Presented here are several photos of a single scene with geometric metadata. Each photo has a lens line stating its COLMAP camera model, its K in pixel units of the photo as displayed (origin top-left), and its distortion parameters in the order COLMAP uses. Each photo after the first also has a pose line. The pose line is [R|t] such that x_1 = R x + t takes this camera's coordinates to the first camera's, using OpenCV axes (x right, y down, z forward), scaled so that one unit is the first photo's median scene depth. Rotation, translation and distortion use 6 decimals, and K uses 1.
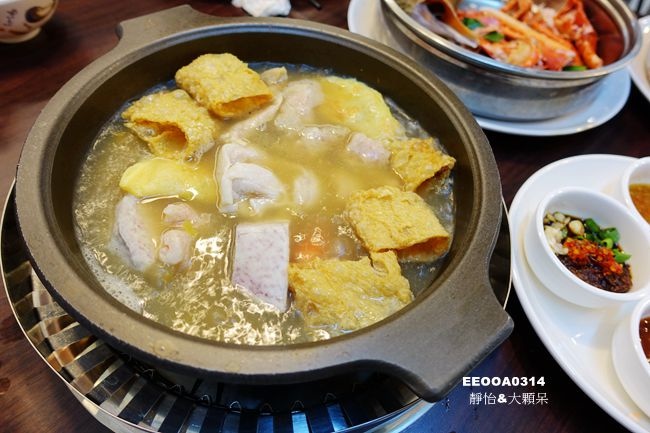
lens RADIAL K [[447.6, 0, 325.2], [0, 447.6, 216.2], [0, 0, 1]] dist [-0.000425, -0.000030]
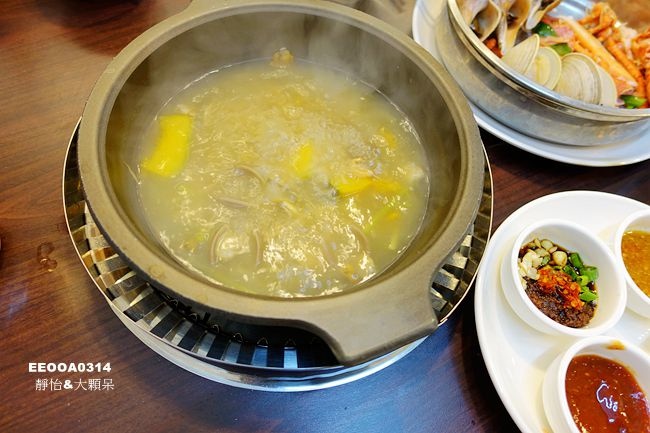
lens RADIAL K [[447.6, 0, 324.7], [0, 447.6, 217.0], [0, 0, 1]] dist [-0.000425, -0.000030]
pose [[0.962662, 0.239201, -0.126748, 0.146061], [-0.223753, 0.966623, 0.124800, -0.080869], [0.152370, -0.091780, 0.984053, -0.123207]]
